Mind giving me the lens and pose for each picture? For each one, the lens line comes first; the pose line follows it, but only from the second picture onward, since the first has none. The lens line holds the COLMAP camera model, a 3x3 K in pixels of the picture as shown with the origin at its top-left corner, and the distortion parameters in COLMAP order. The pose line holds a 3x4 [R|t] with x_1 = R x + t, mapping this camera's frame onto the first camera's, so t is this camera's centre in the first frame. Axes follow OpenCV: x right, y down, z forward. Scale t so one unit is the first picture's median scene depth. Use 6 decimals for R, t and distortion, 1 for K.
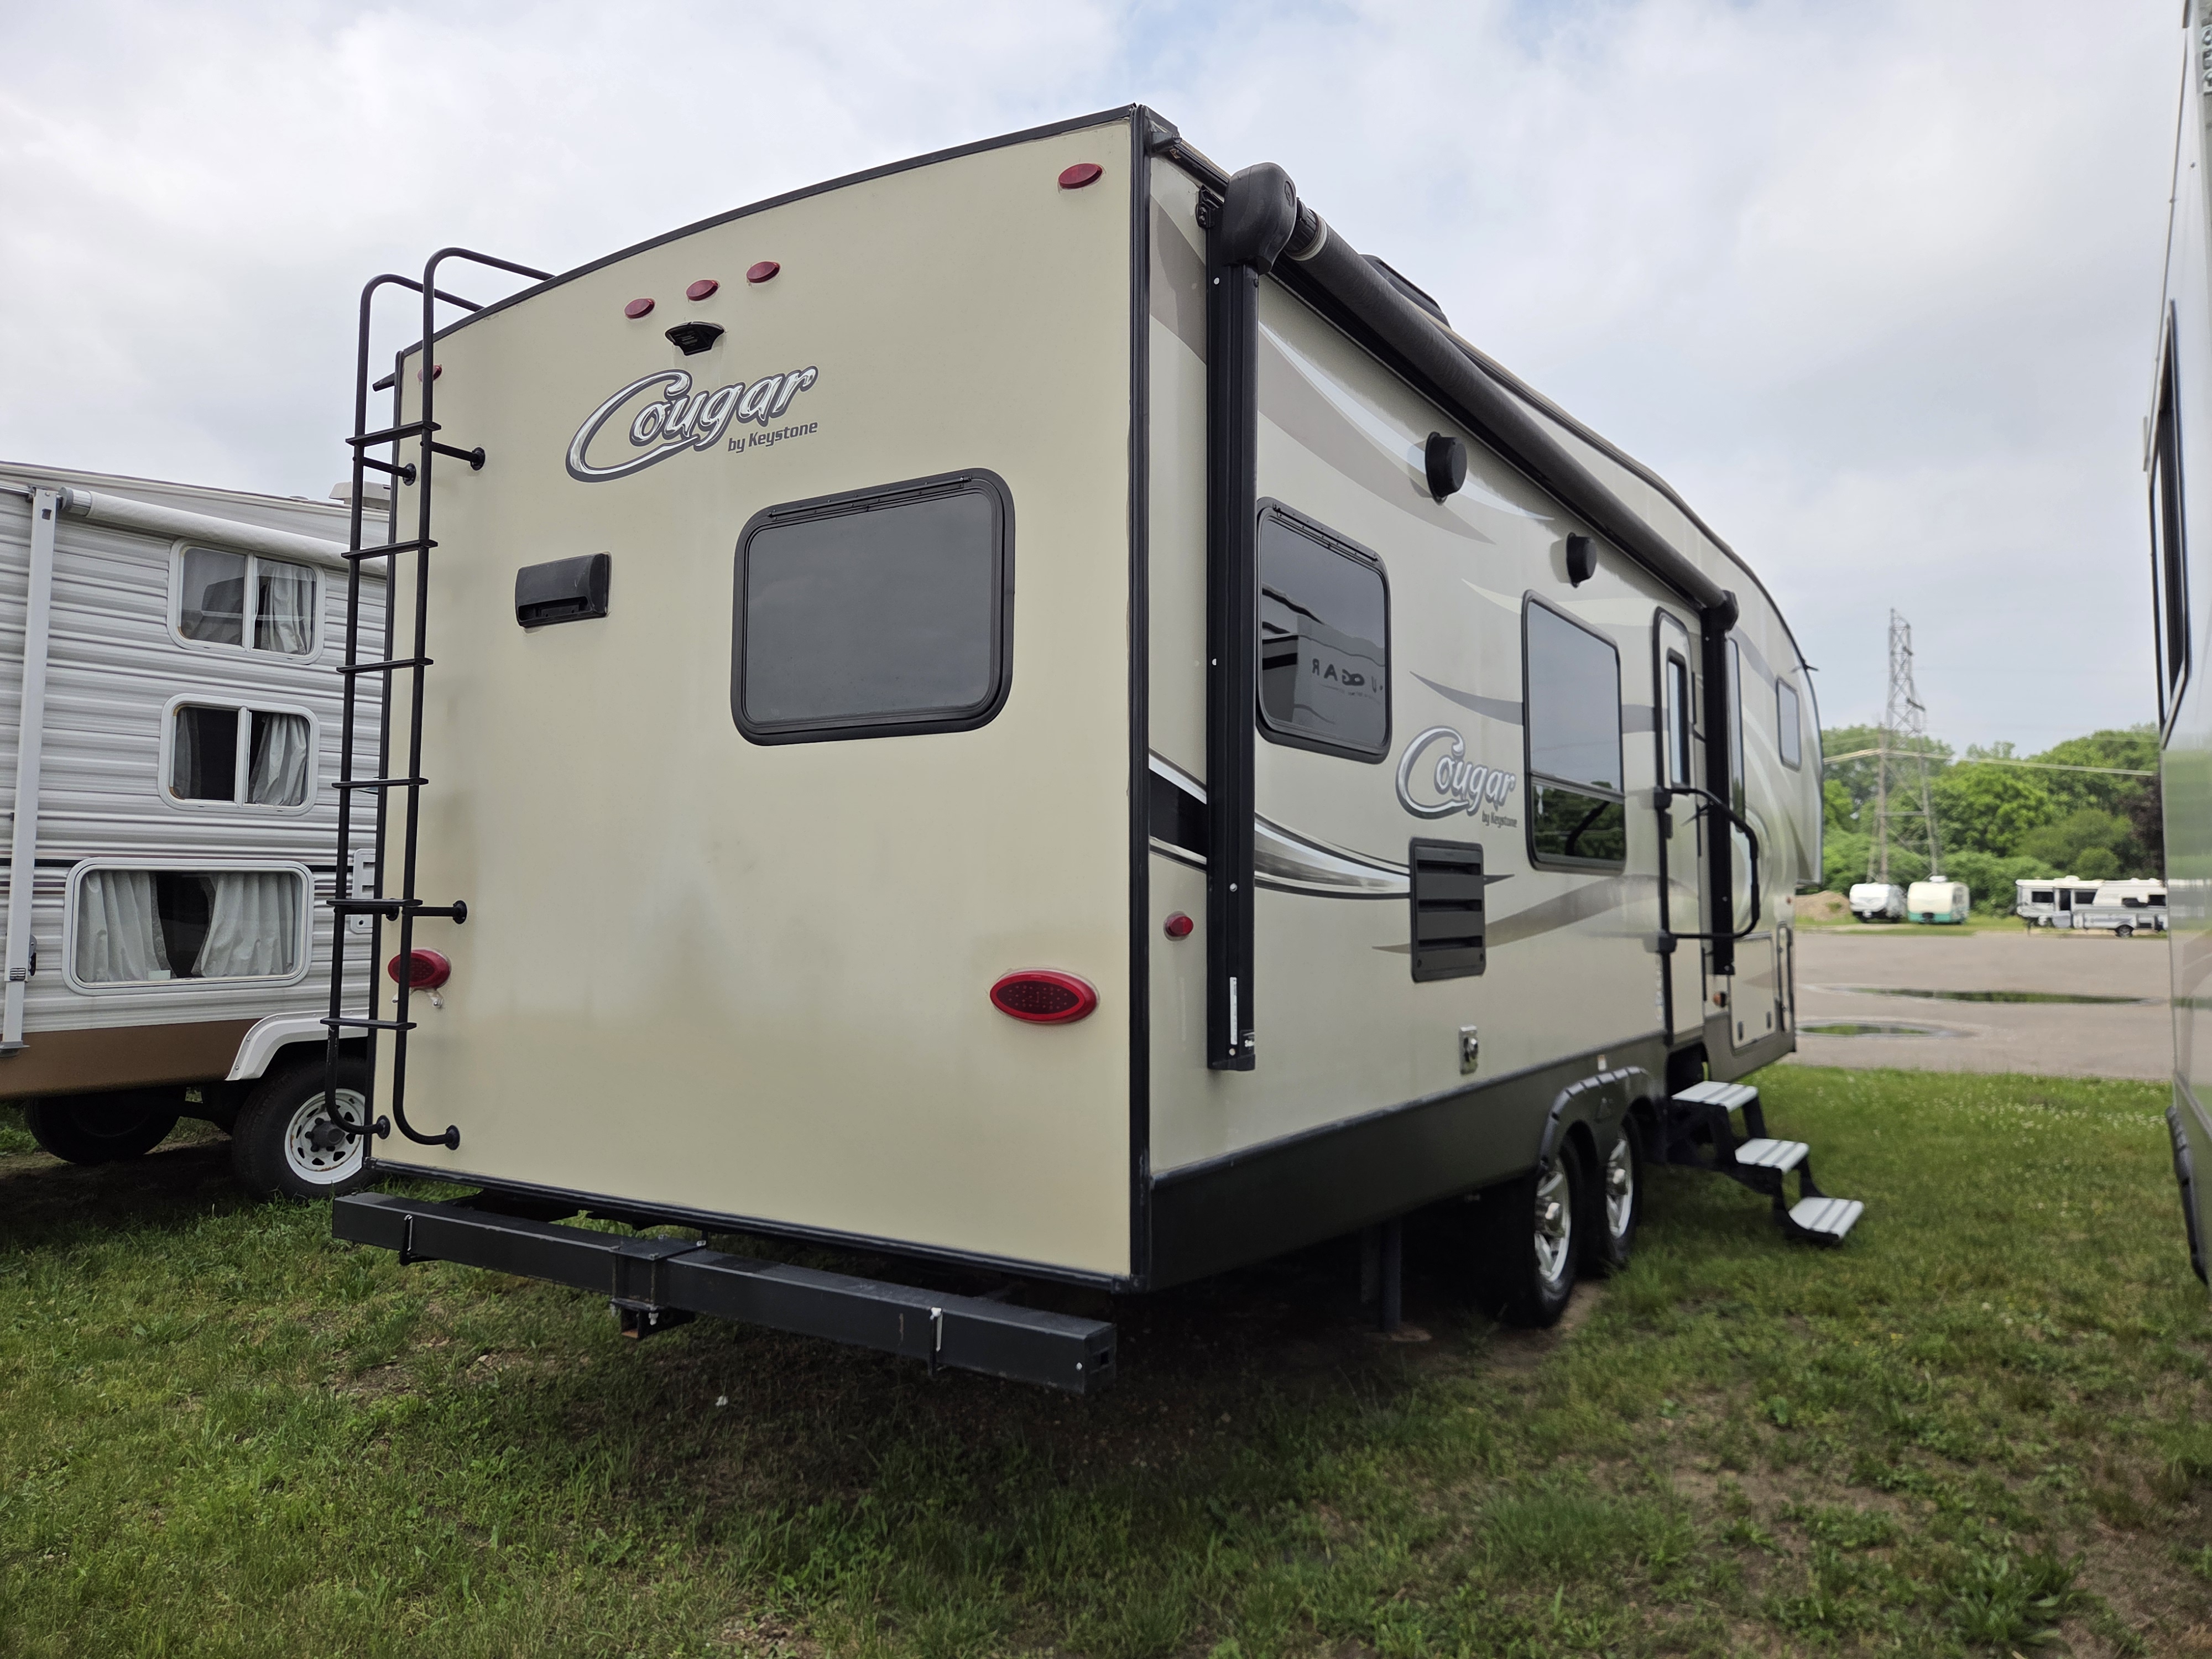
lens RADIAL K [[1524.0, 0, 1106.0], [0, 1524.0, 829.5], [0, 0, 1]] dist [0.001725, 0.000770]
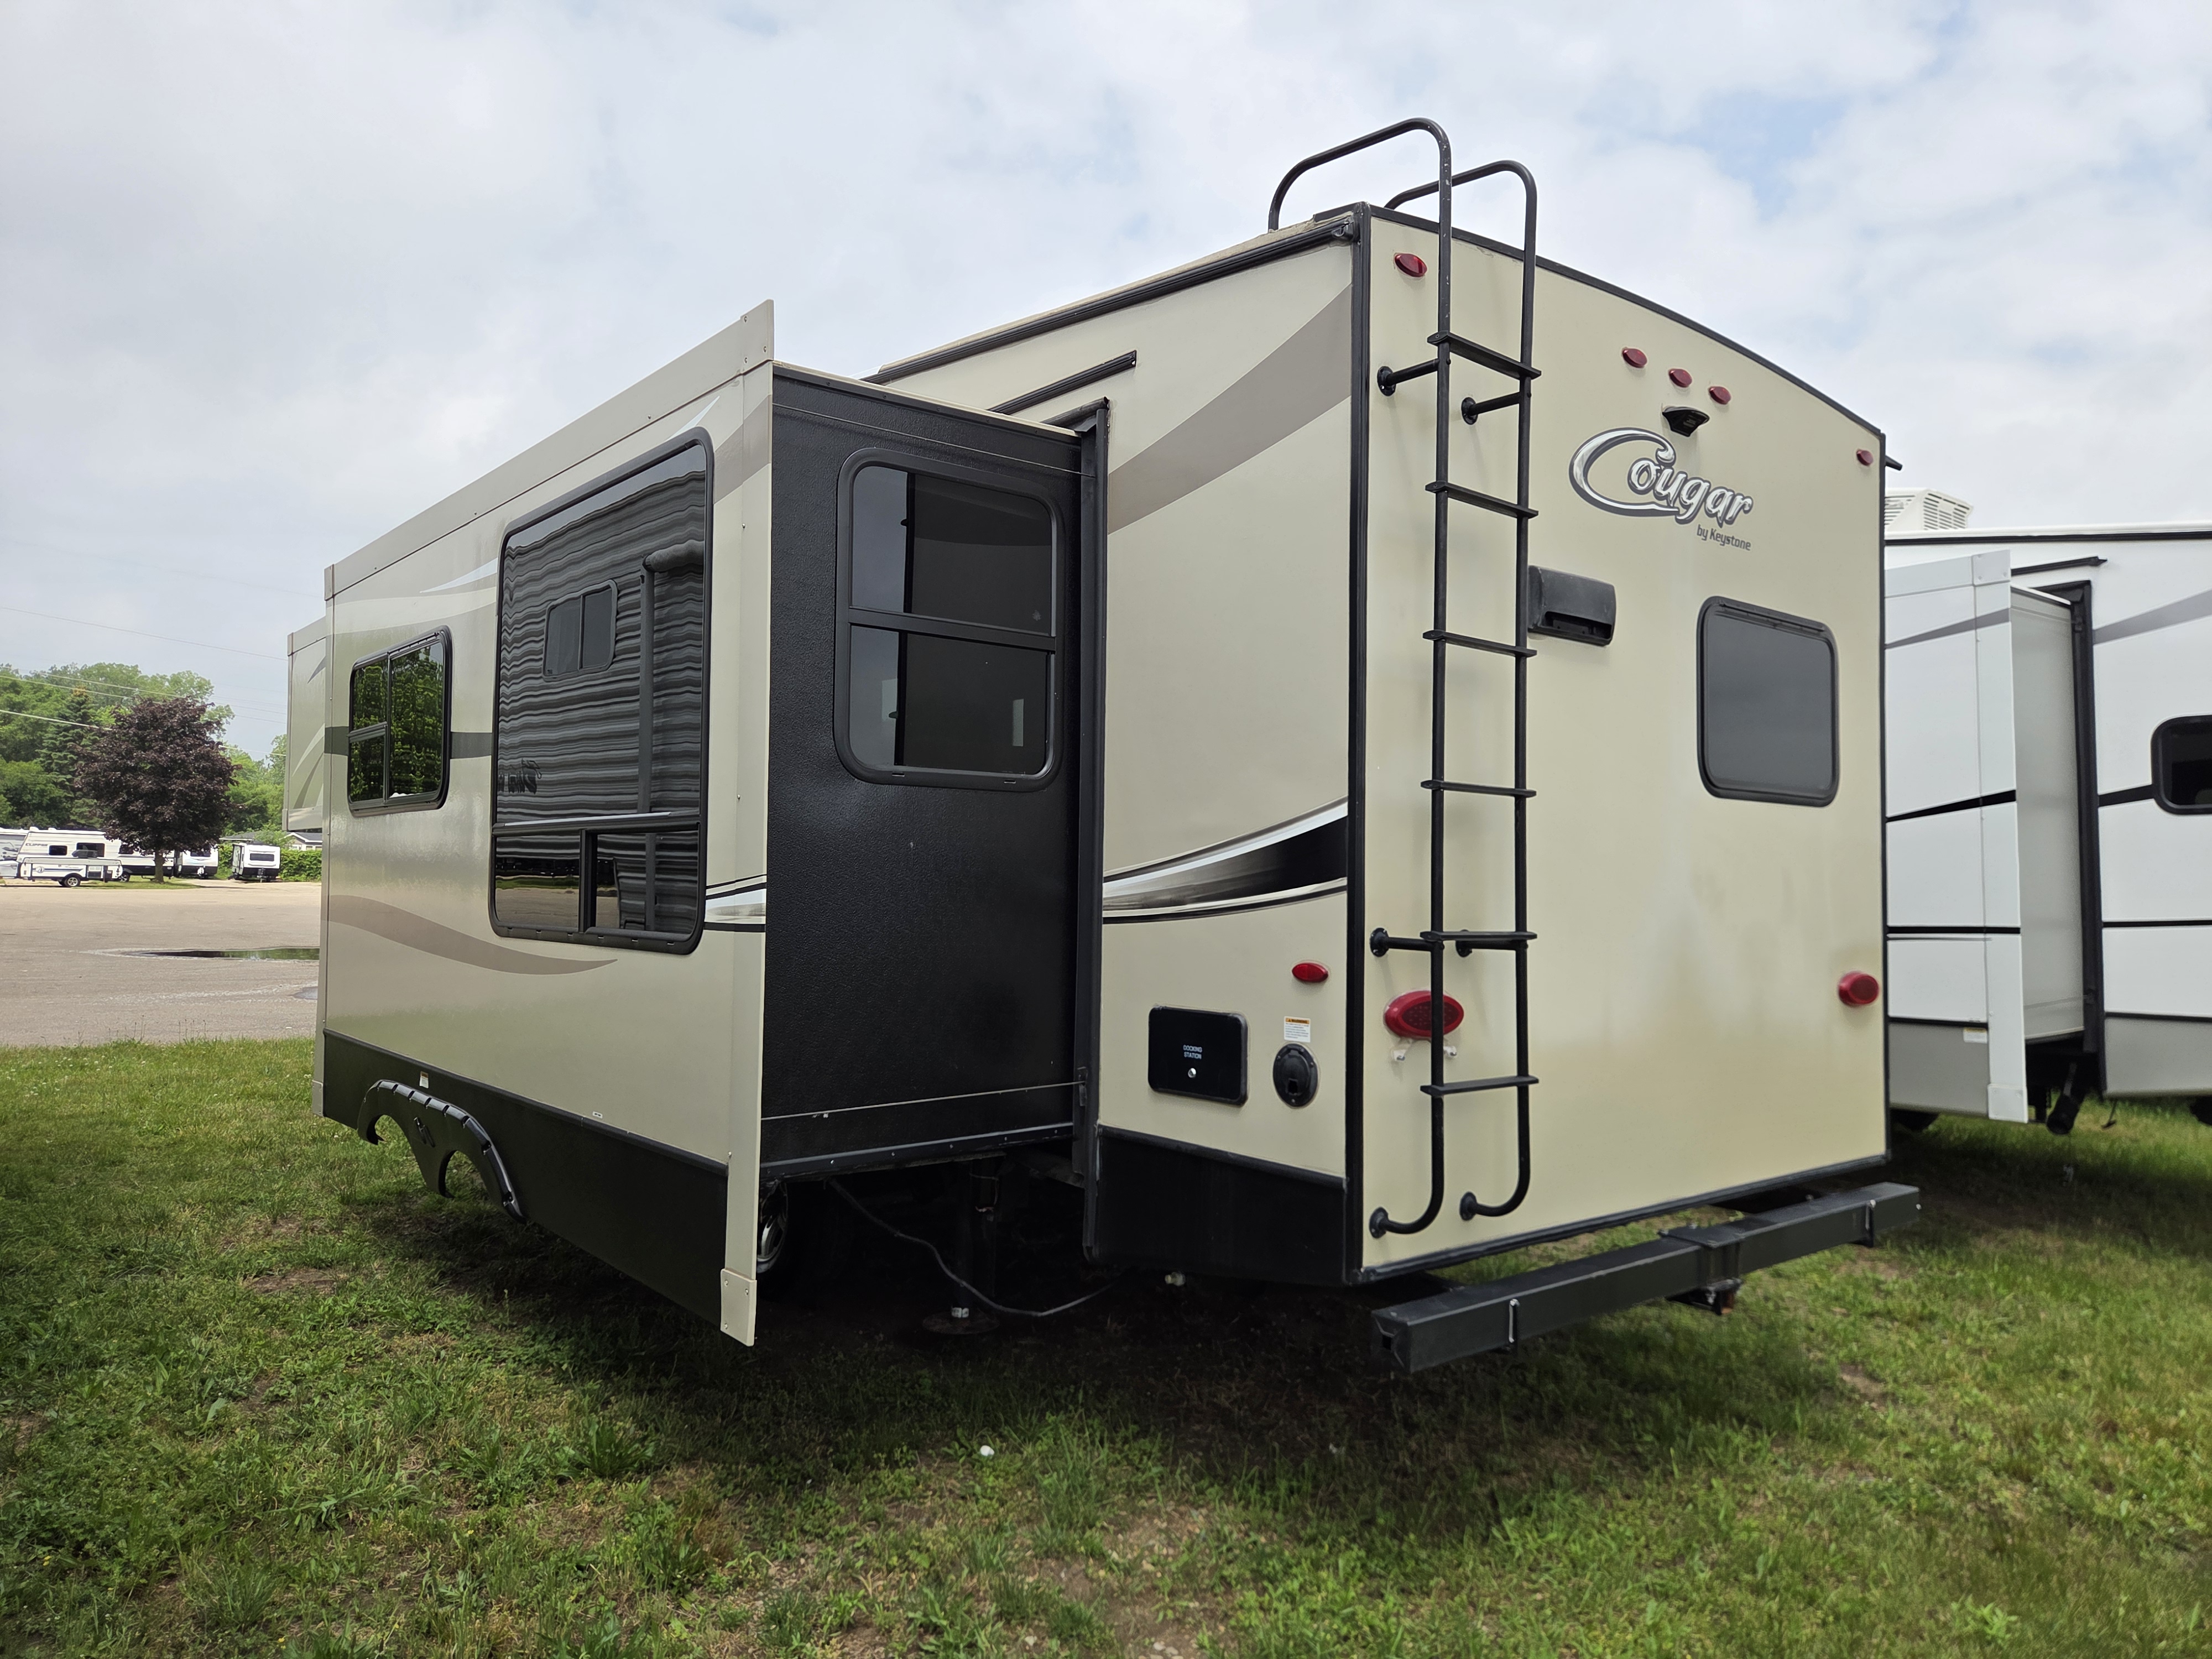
lens RADIAL K [[1524.0, 0, 1106.0], [0, 1524.0, 829.5], [0, 0, 1]] dist [0.001725, 0.000770]
pose [[0.316825, 0.033249, 0.947901, -1.435421], [-0.066625, 0.997697, -0.012728, 0.017003], [-0.946141, -0.059121, 0.318310, 1.018510]]
